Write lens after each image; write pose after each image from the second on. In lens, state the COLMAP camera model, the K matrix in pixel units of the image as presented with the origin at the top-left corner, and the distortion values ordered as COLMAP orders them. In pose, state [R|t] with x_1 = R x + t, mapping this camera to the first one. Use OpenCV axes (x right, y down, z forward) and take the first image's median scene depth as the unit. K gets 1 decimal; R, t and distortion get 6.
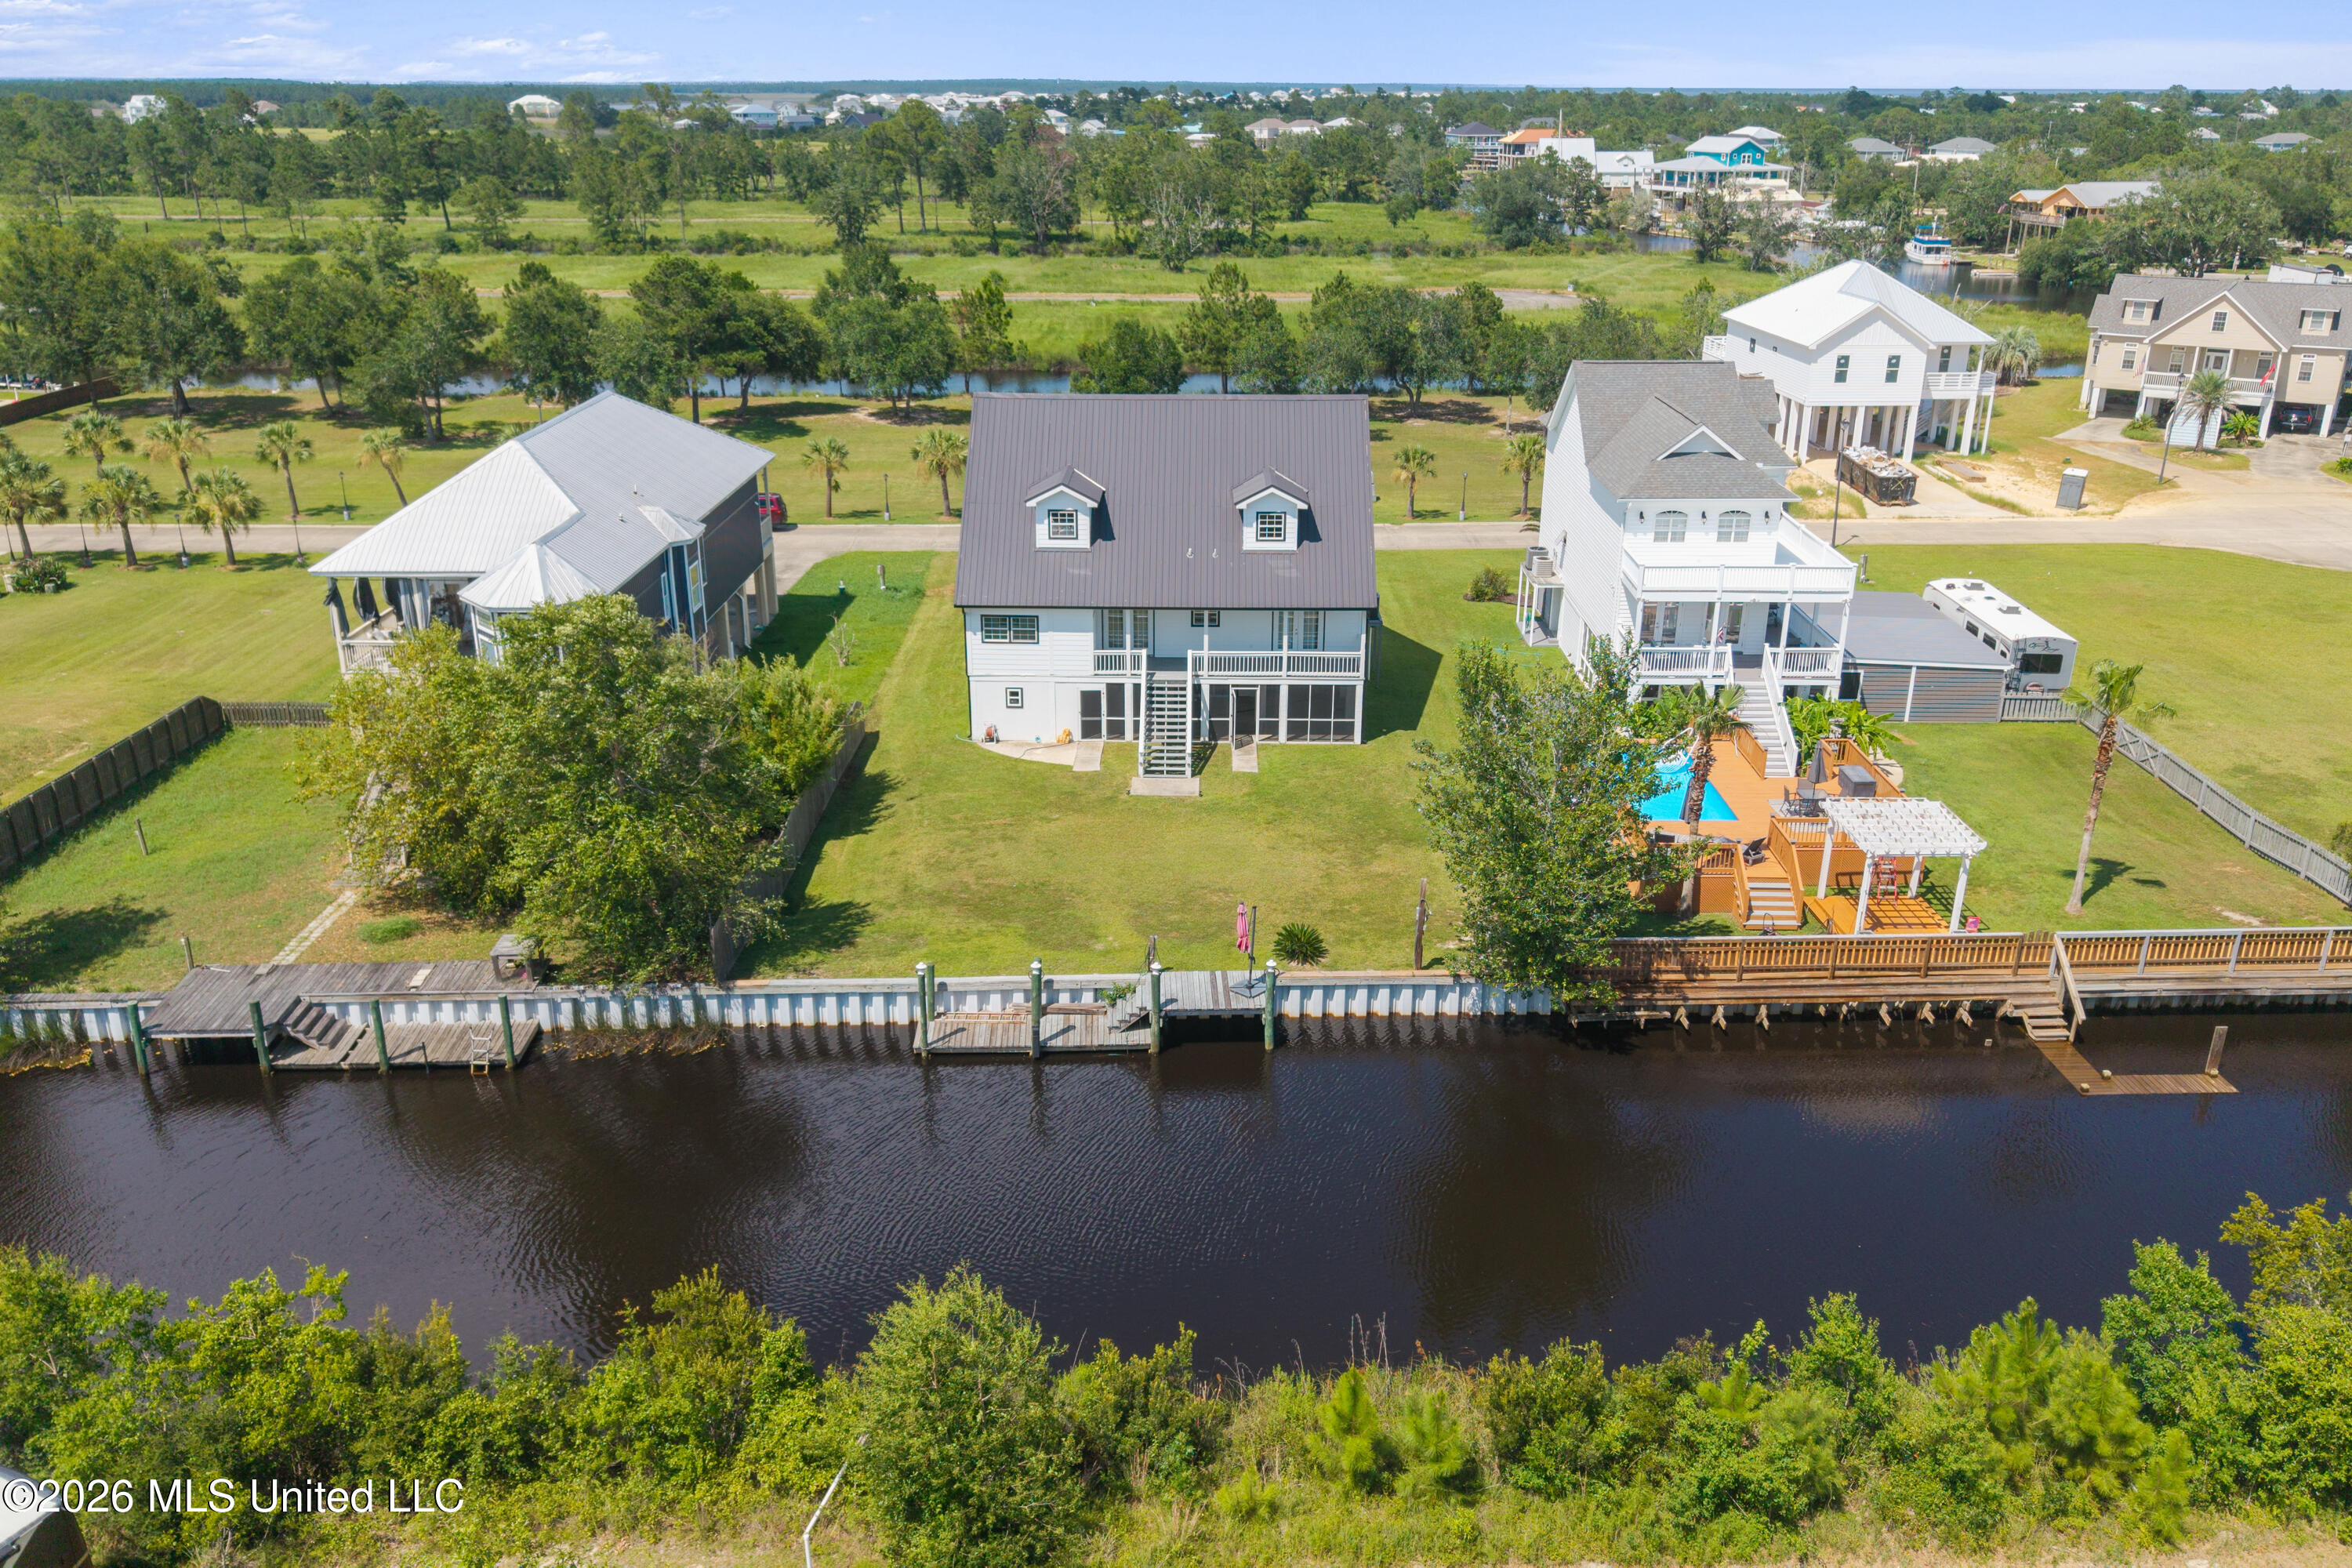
lens RADIAL K [[1813.0, 0, 1178.2], [0, 1813.0, 839.5], [0, 0, 1]] dist [0.050086, -0.070289]
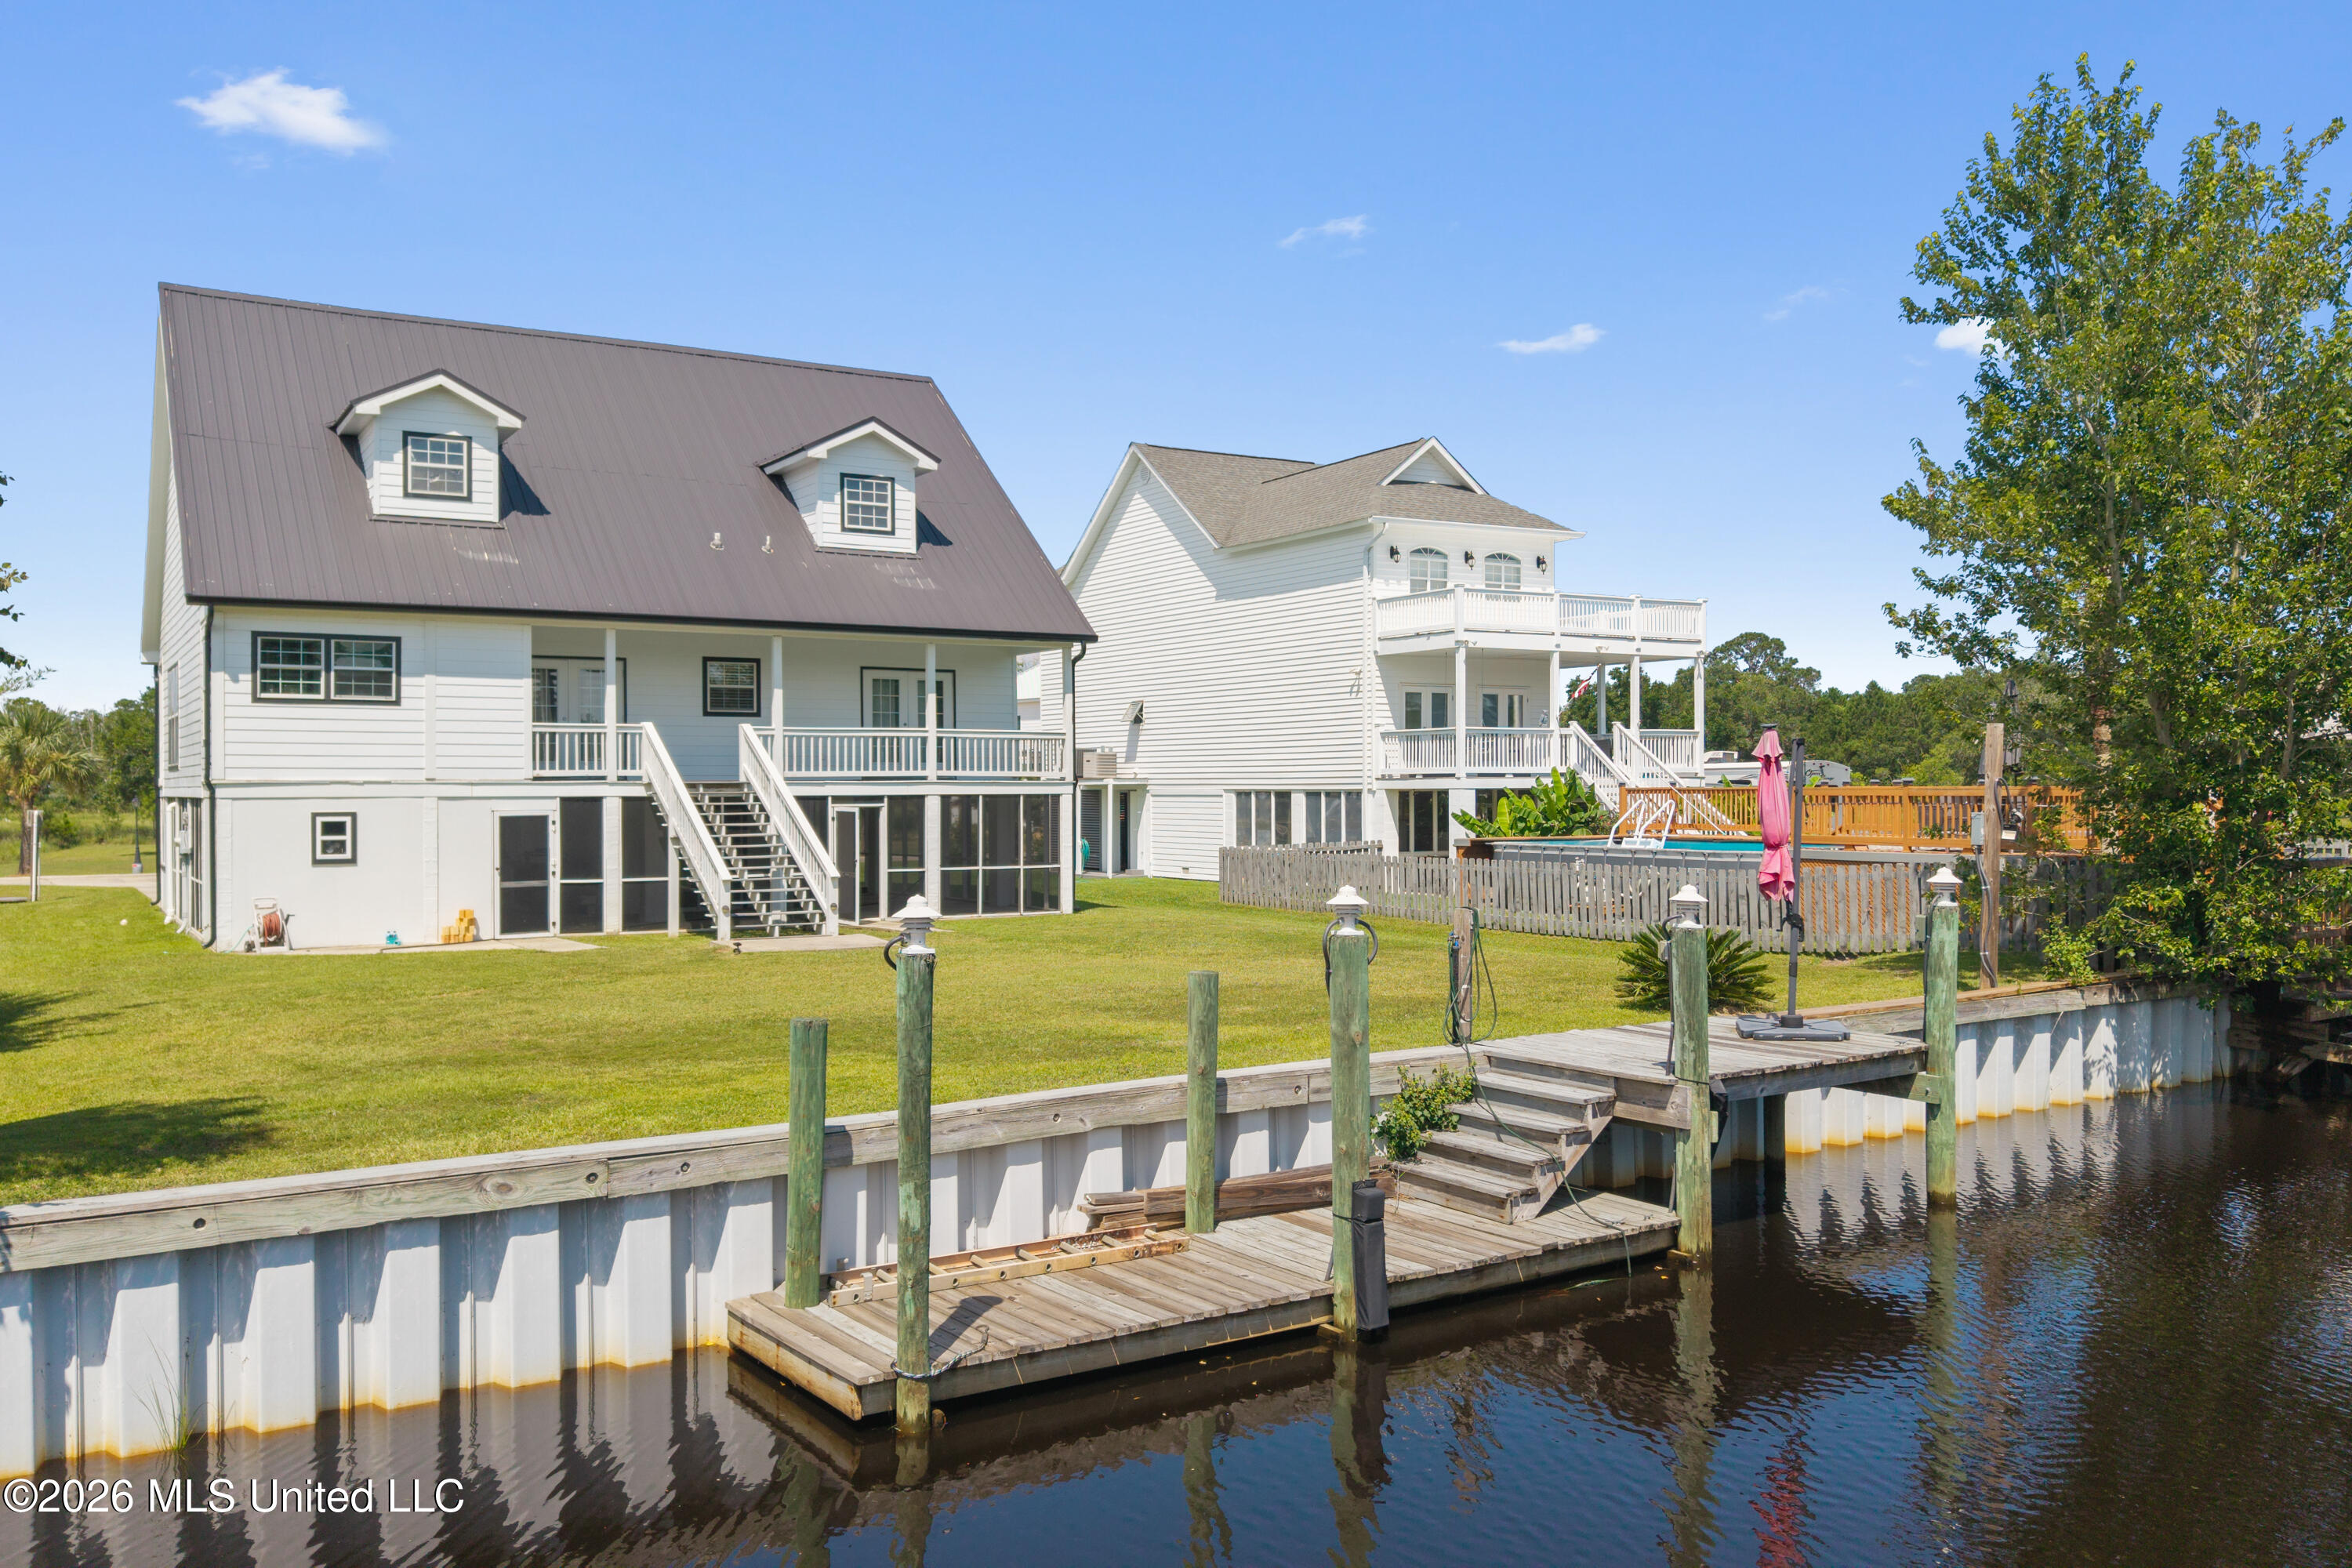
lens RADIAL K [[1850.6, 0, 1181.8], [0, 1850.6, 787.6], [0, 0, 1]] dist [0.081724, -0.220631]
pose [[0.843705, -0.006189, 0.536772, -0.159941], [0.208074, 0.925530, -0.316383, 0.089956], [-0.494840, 0.378623, 0.782162, 0.576862]]
